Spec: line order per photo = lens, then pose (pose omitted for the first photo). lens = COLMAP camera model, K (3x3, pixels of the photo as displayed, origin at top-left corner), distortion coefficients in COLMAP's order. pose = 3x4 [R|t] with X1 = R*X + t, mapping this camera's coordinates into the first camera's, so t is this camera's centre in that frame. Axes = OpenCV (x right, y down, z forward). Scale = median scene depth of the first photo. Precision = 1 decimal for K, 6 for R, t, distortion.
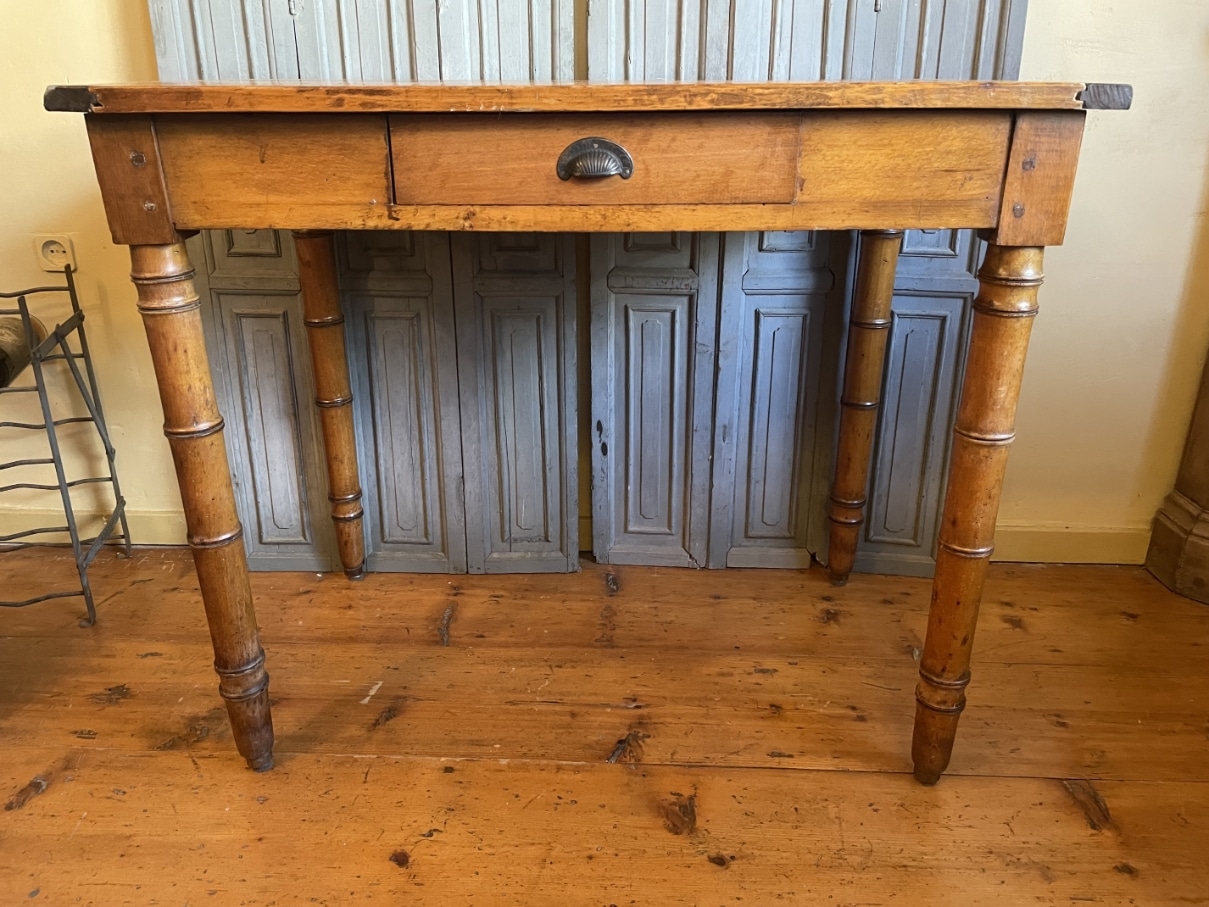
lens RADIAL K [[918.6, 0, 598.2], [0, 918.6, 438.0], [0, 0, 1]] dist [0.082575, -0.116375]
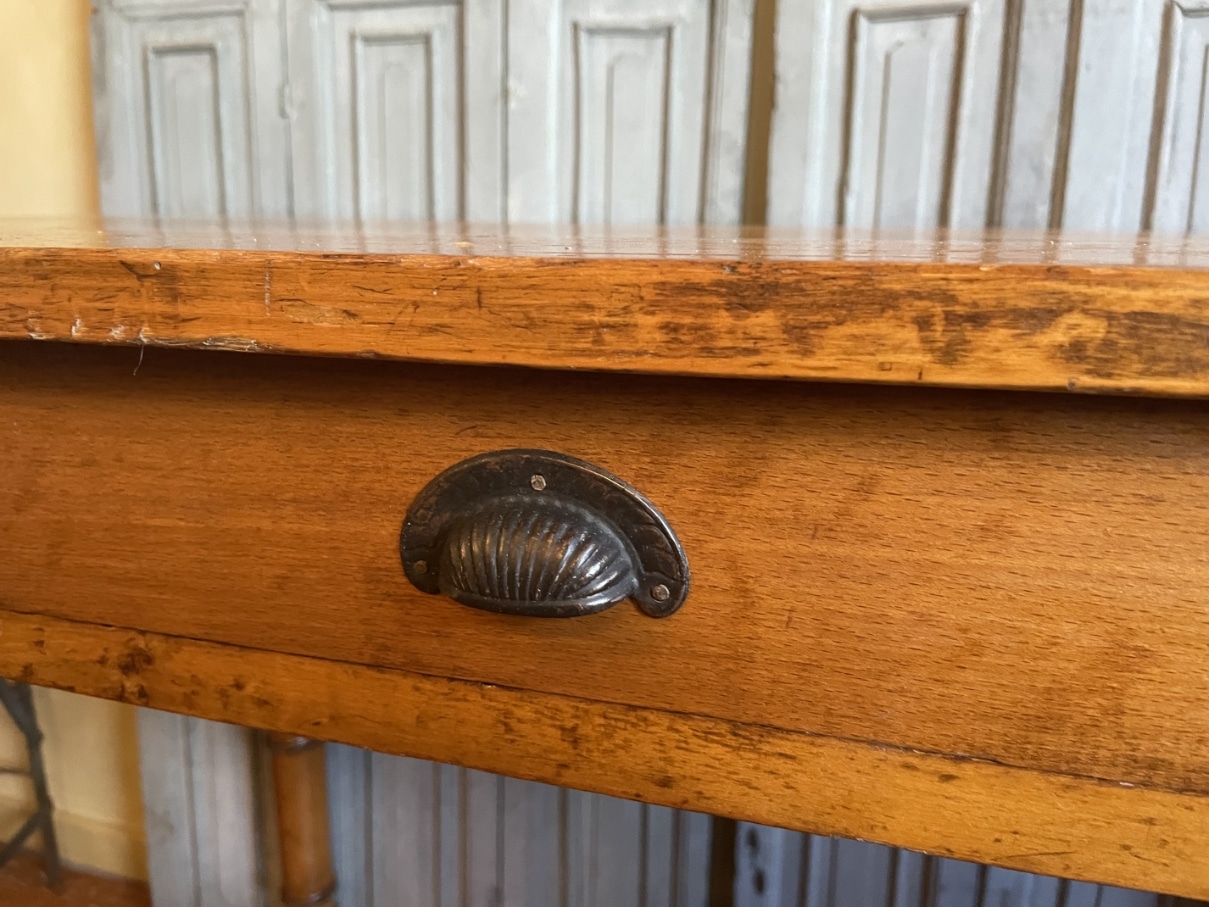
lens RADIAL K [[941.3, 0, 610.5], [0, 941.3, 436.7], [0, 0, 1]] dist [0.073678, -0.132429]
pose [[0.965031, 0.071992, -0.252055, 0.053520], [-0.106977, 0.985994, -0.127955, -0.203070], [0.239313, 0.150445, 0.959216, 0.518412]]
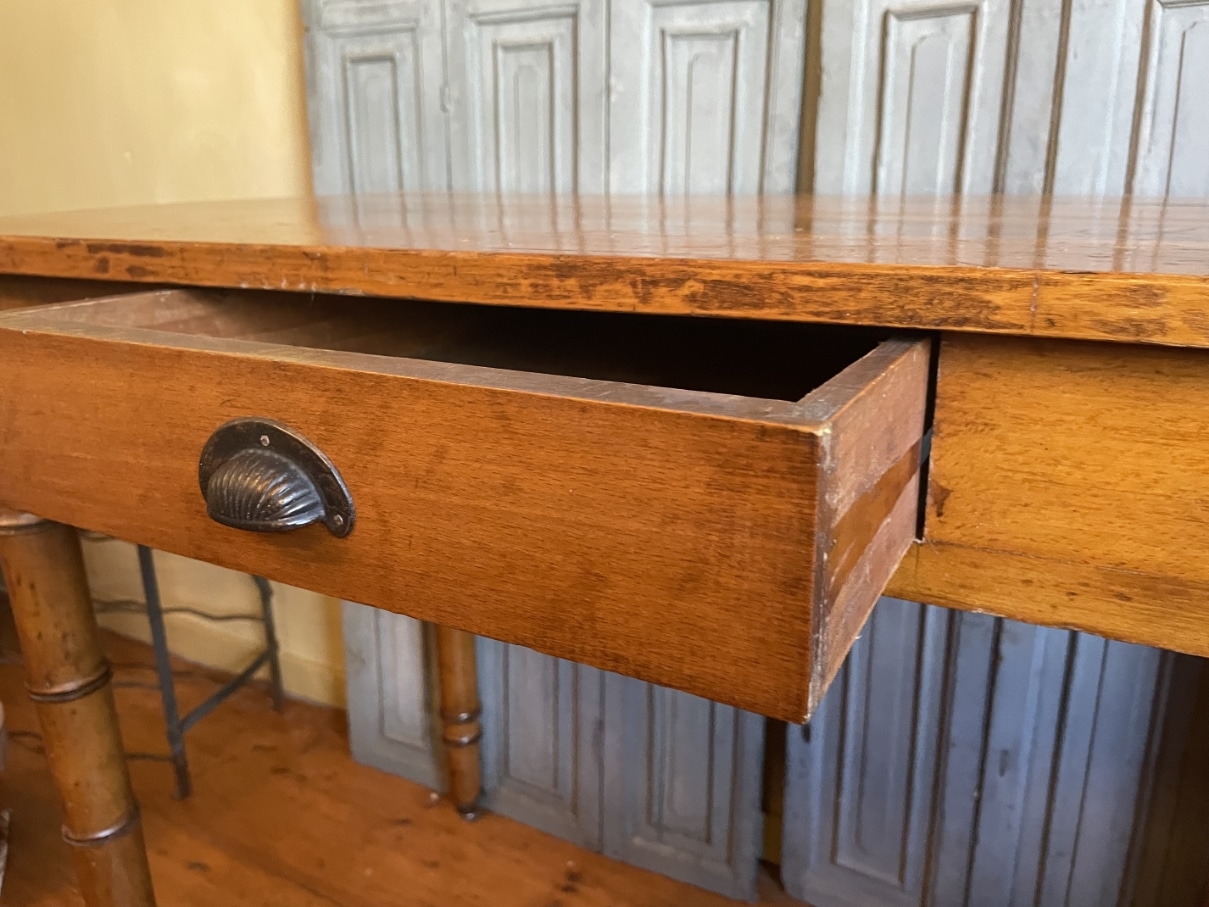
lens RADIAL K [[931.4, 0, 612.3], [0, 931.4, 434.3], [0, 0, 1]] dist [0.091643, -0.152952]
pose [[0.895580, 0.116474, -0.429383, 0.181581], [-0.150831, 0.987454, -0.046737, -0.180844], [0.418552, 0.106621, 0.901913, 0.398944]]
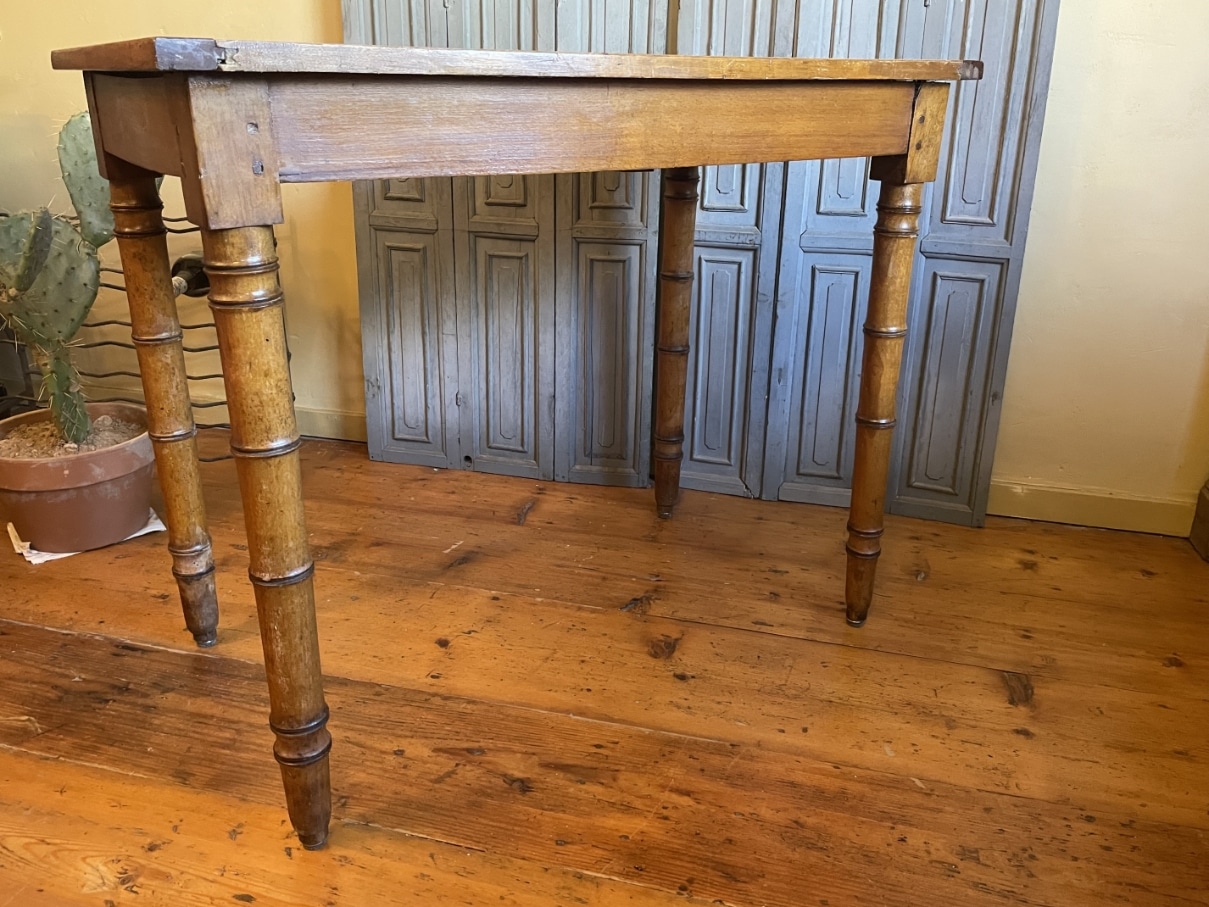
lens RADIAL K [[982.1, 0, 614.3], [0, 982.1, 430.8], [0, 0, 1]] dist [0.103501, -0.148262]
pose [[0.976368, 0.088021, -0.197379, 0.225153], [-0.093321, 0.995479, -0.017696, 0.126774], [0.194929, 0.035697, 0.980168, -0.276441]]
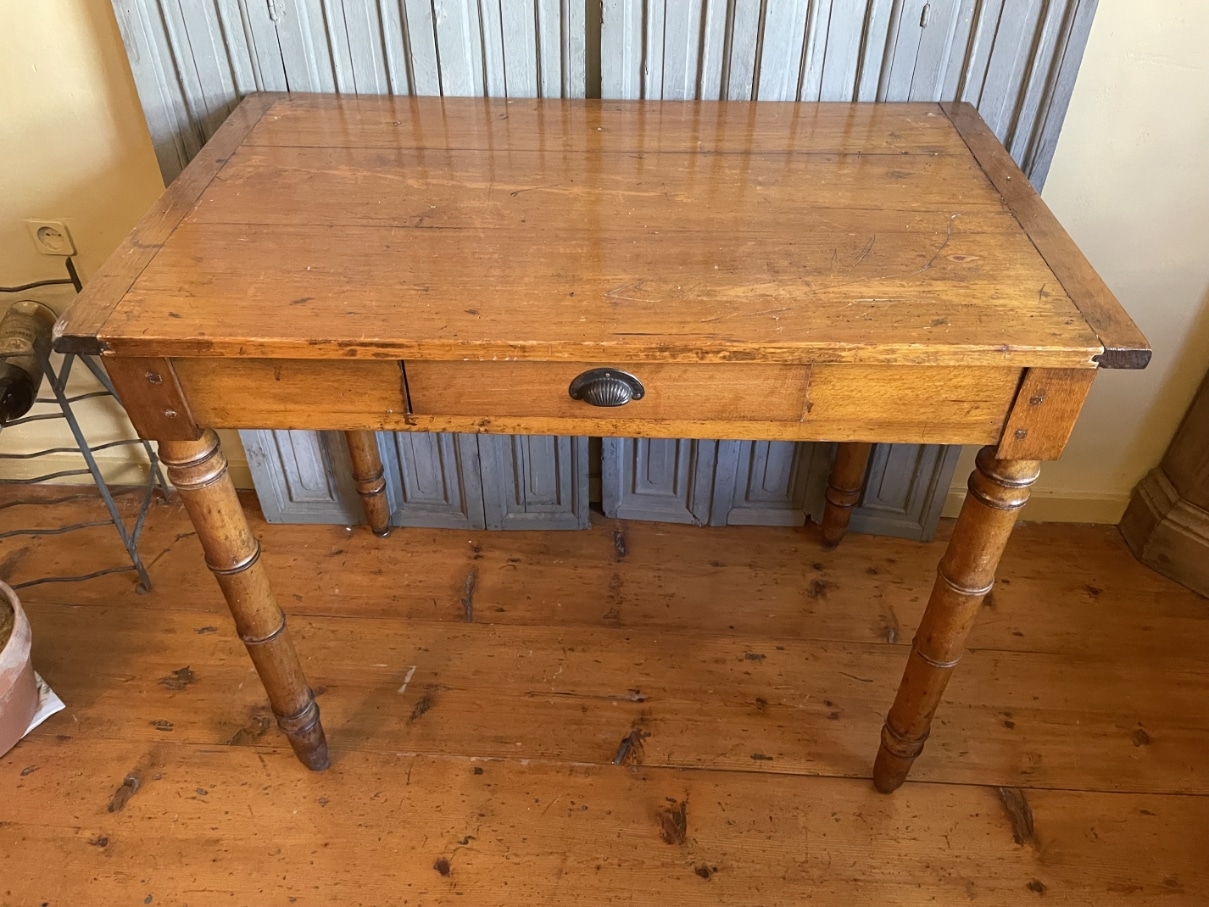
lens RADIAL K [[922.0, 0, 603.0], [0, 922.0, 432.9], [0, 0, 1]] dist [0.086895, -0.127605]
pose [[0.999948, 0.009318, -0.004075, -0.002161], [-0.007529, 0.947612, 0.319335, -0.393486], [0.006837, -0.319288, 0.947633, 0.017794]]
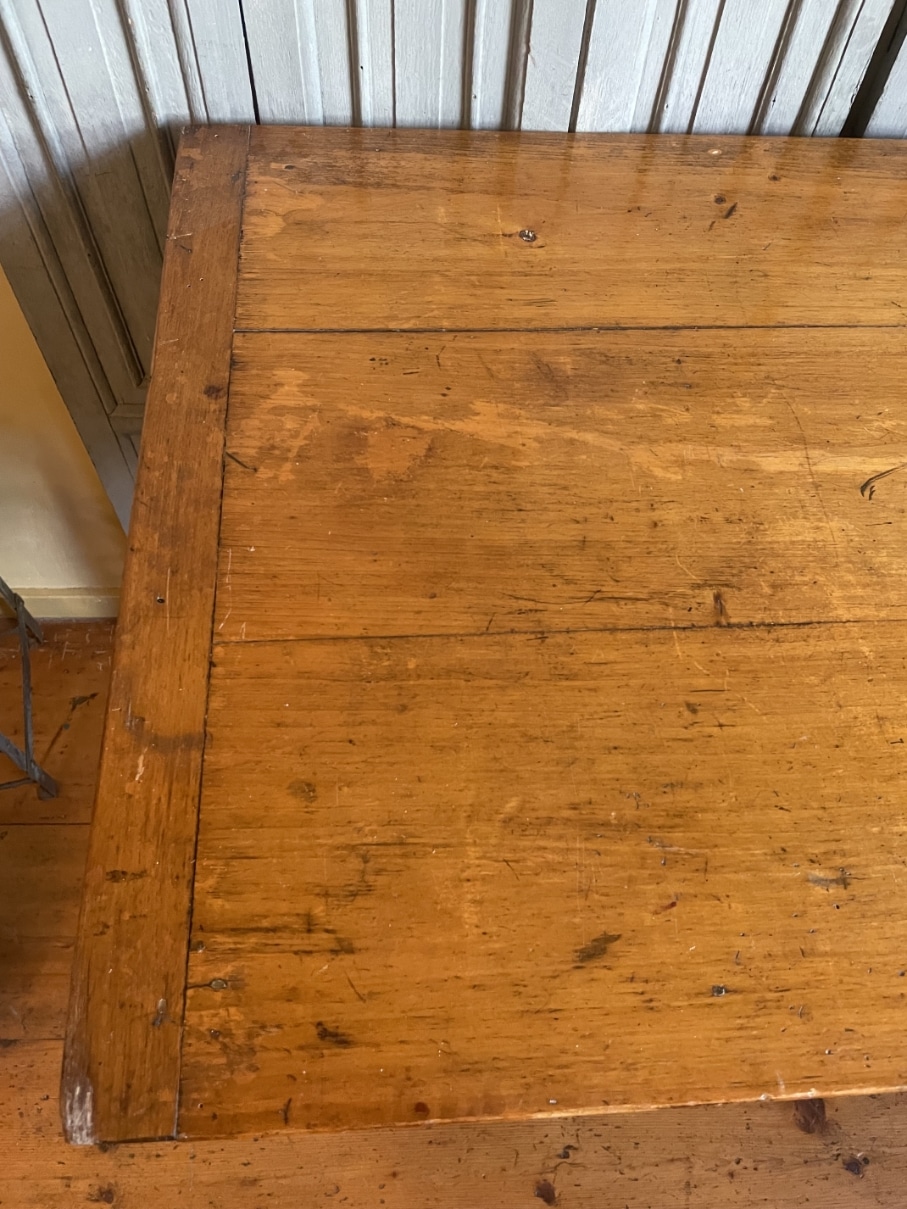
lens RADIAL K [[923.5, 0, 470.3], [0, 923.5, 608.4], [0, 0, 1]] dist [0.084326, -0.120126]
pose [[0.995742, -0.037385, 0.084260, -0.289542], [-0.026703, 0.757893, 0.651832, -0.548221], [-0.088229, -0.651307, 0.753668, 0.540451]]
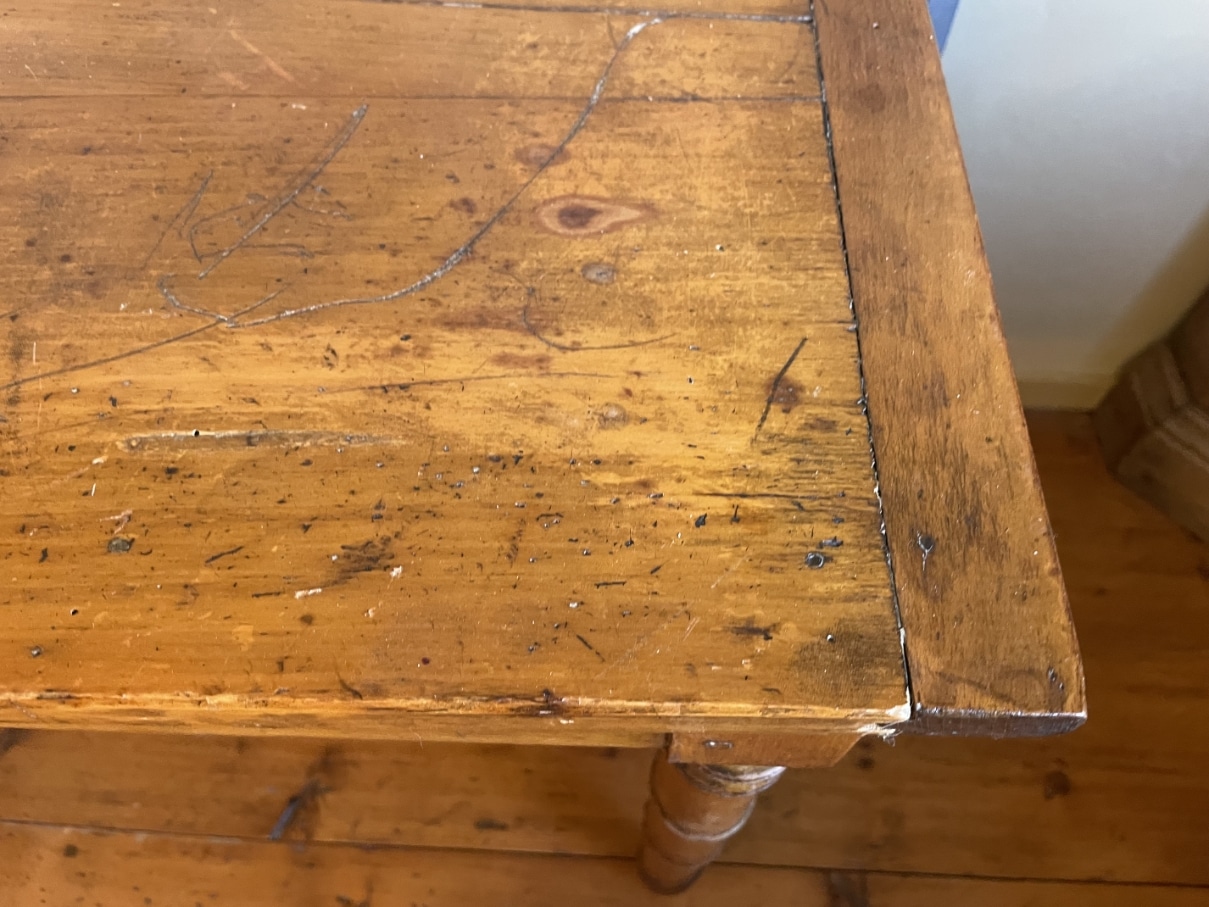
lens RADIAL K [[941.3, 0, 610.5], [0, 941.3, 436.7], [0, 0, 1]] dist [0.073678, -0.132429]
pose [[0.999992, 0.001077, -0.003939, 0.283485], [0.001604, 0.783506, 0.621382, -0.395110], [0.003756, -0.621383, 0.783498, 0.539825]]
